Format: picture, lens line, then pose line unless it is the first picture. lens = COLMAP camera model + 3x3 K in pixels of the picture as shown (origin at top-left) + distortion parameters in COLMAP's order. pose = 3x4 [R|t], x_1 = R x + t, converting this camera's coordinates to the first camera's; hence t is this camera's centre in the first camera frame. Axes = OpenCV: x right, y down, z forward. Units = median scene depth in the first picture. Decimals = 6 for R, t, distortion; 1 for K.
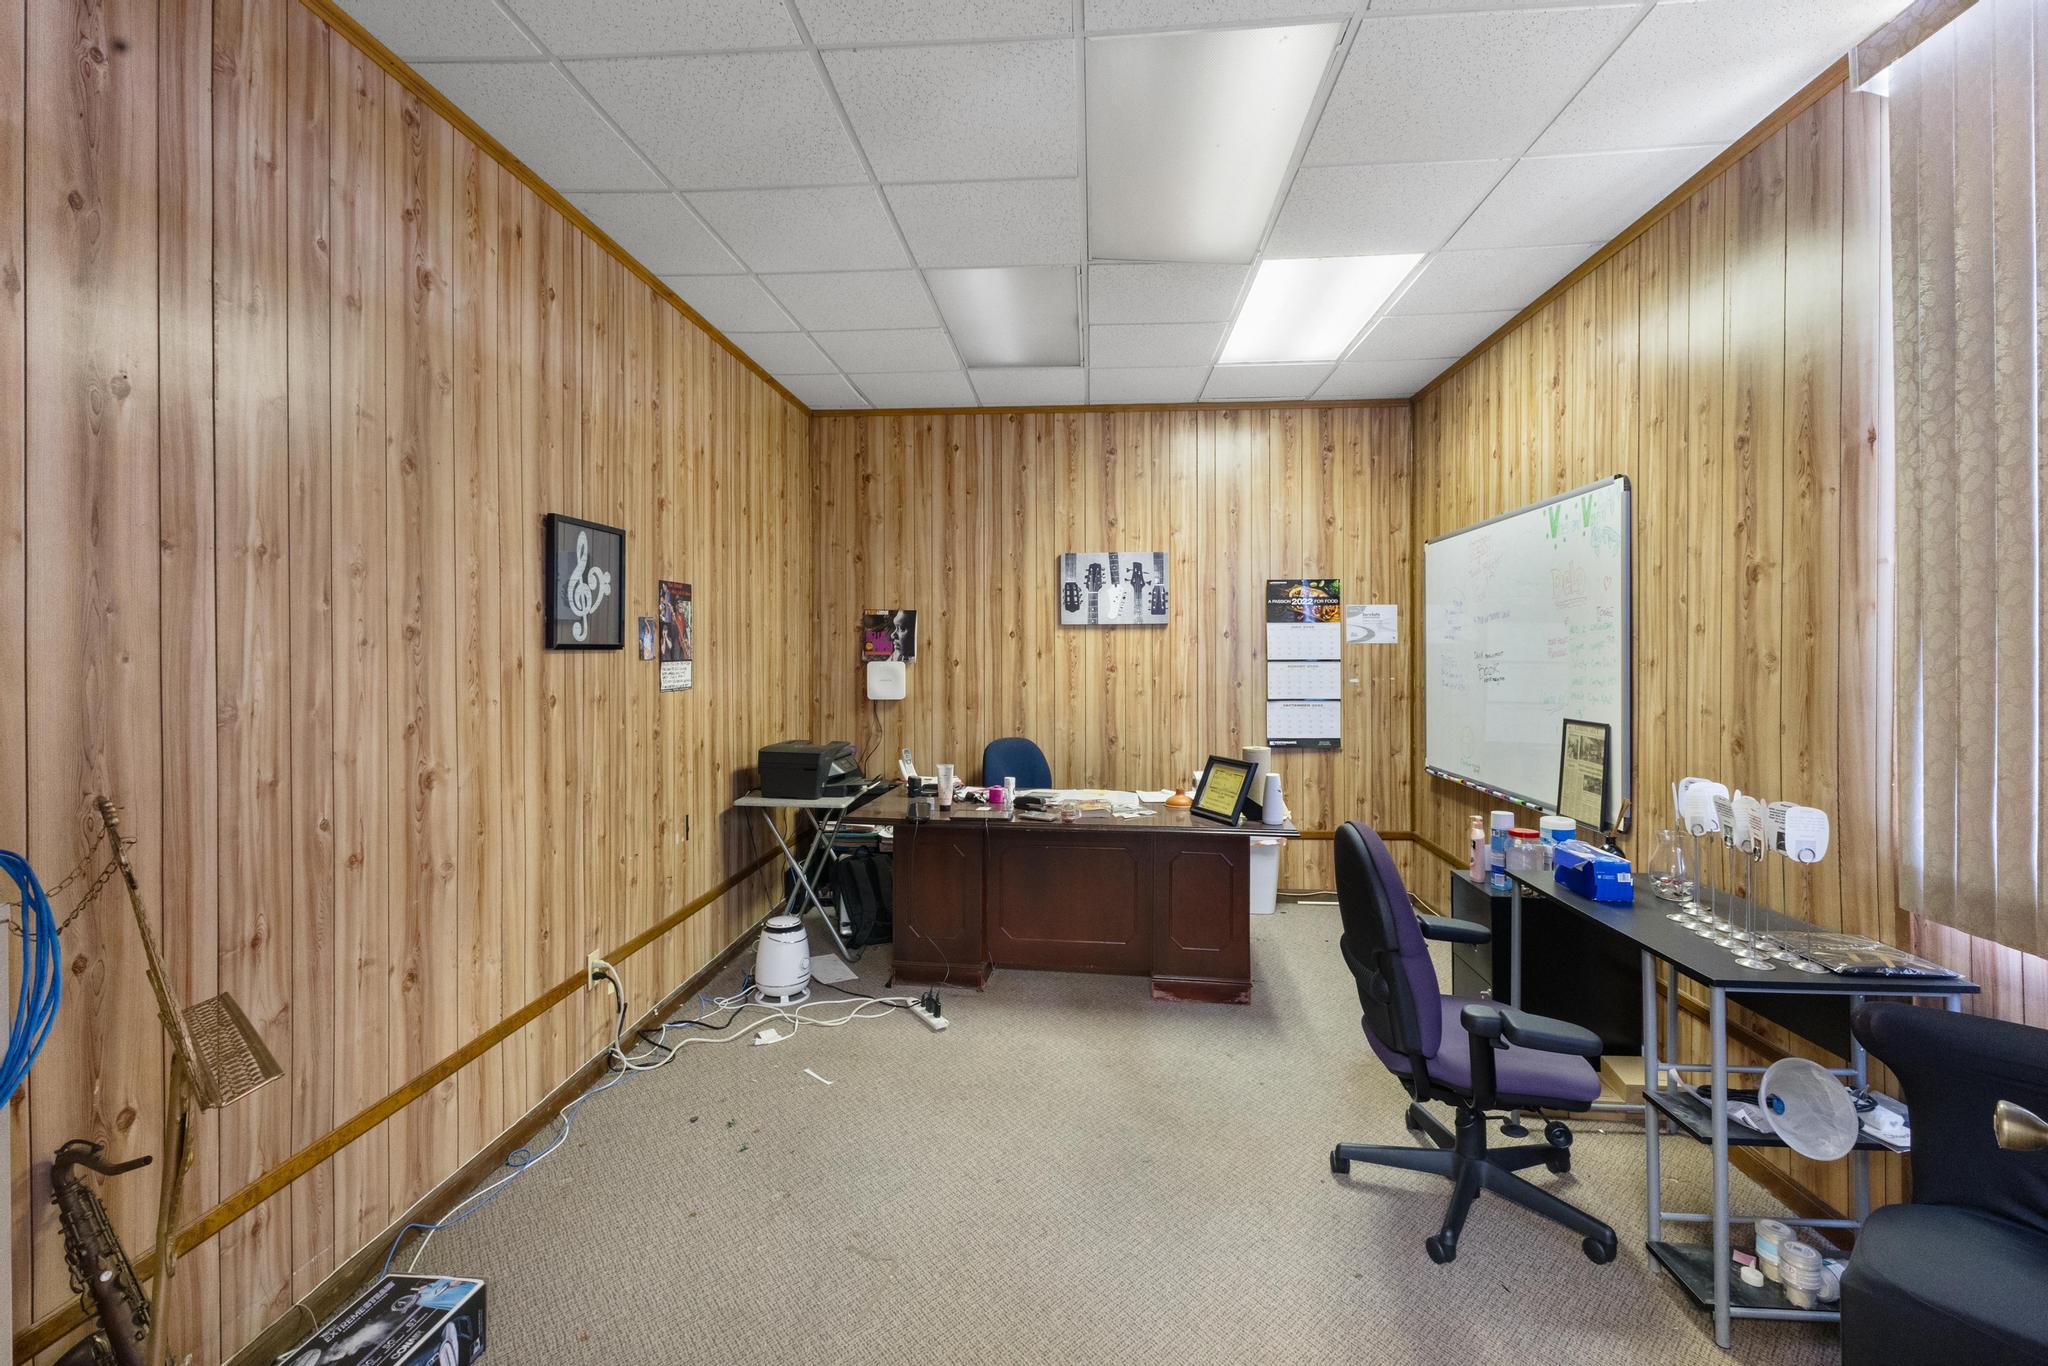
lens RADIAL K [[901.0, 0, 1024.1], [0, 901.0, 641.4], [0, 0, 1]] dist [0.002595, 0.000201]
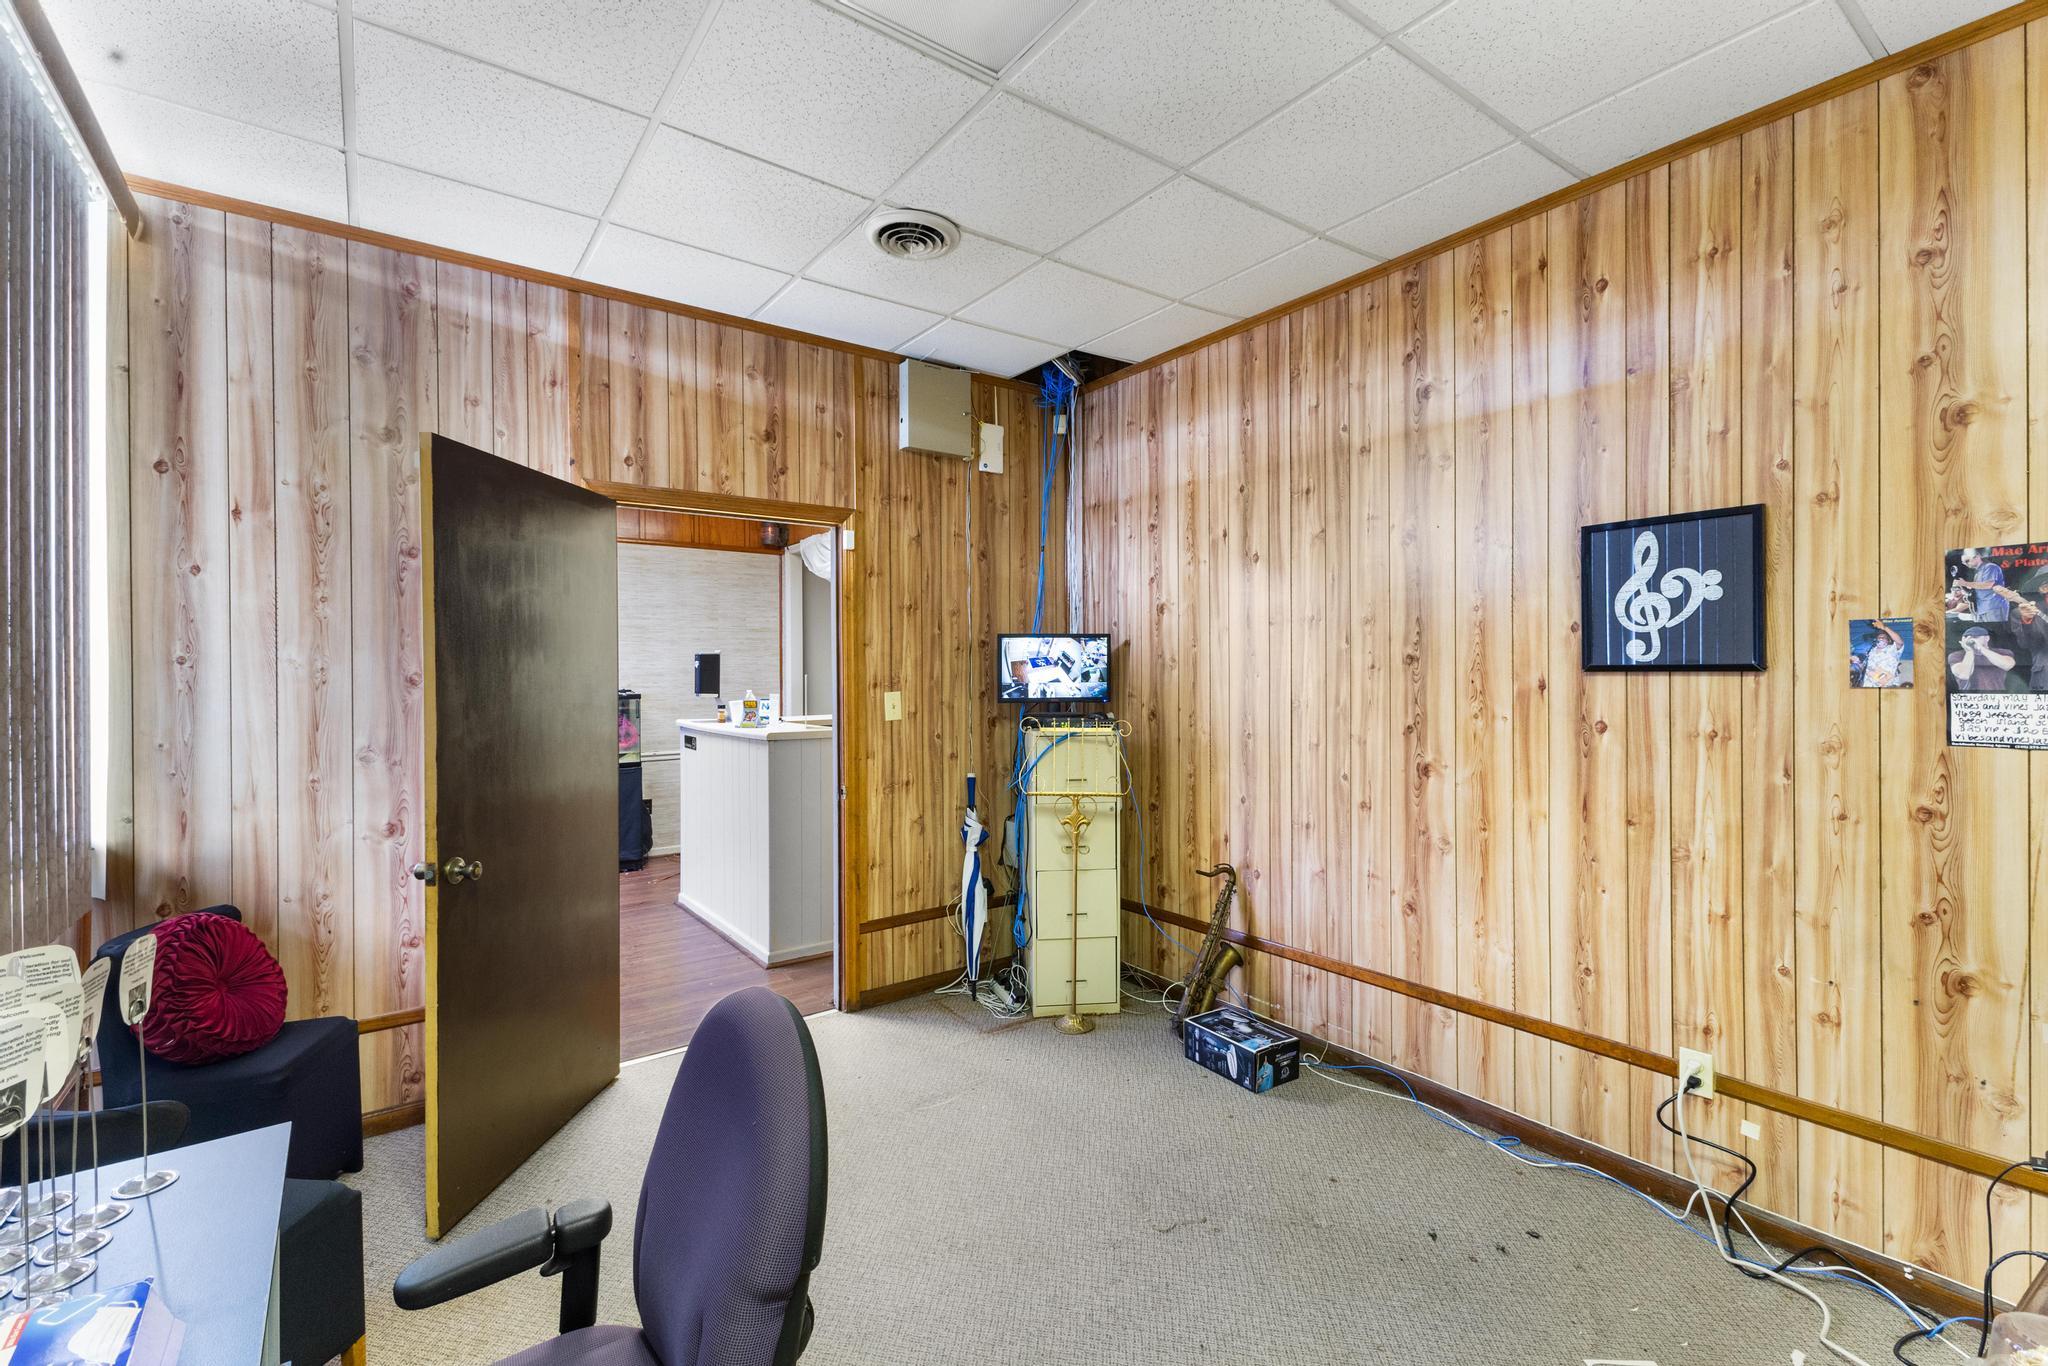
lens RADIAL K [[899.0, 0, 1024.0], [0, 899.0, 683.0], [0, 0, 1]] dist [-0.000102, -0.000001]
pose [[-0.765236, 0.010064, -0.643671, 0.482384], [0.007979, 0.999949, 0.006148, 0.009920], [0.643700, -0.000431, -0.765278, 1.221884]]
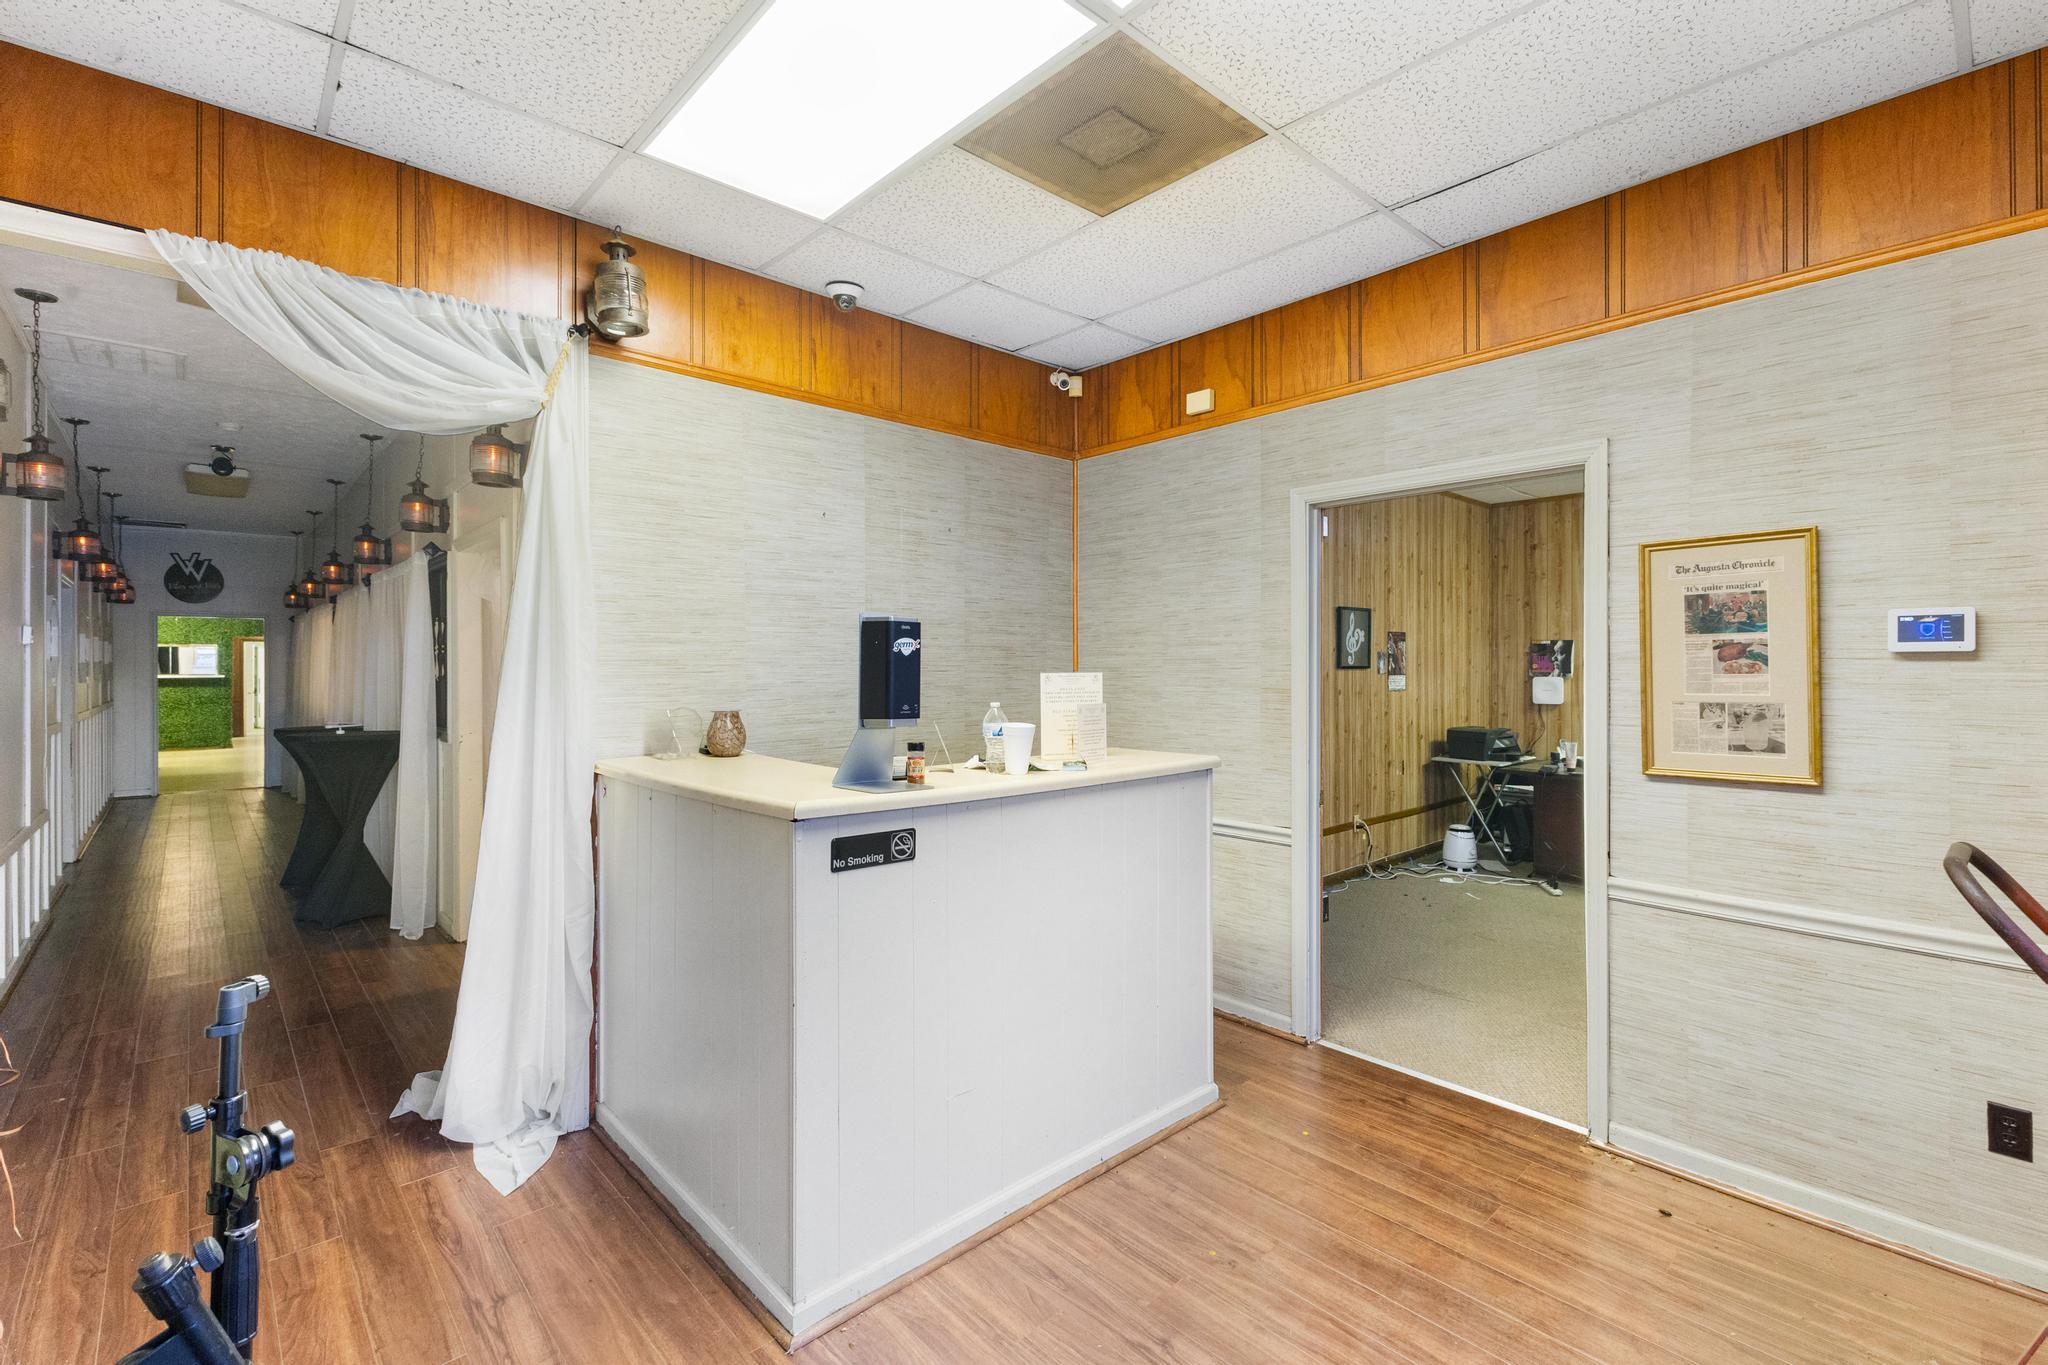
lens RADIAL K [[899.0, 0, 1024.0], [0, 899.0, 682.5], [0, 0, 1]] dist [-0.000102, -0.000001]
pose [[0.723545, 0.009284, -0.690215, 0.388214], [0.007167, 0.999755, 0.020961, -0.007612], [0.690240, -0.020113, 0.723301, -1.004626]]
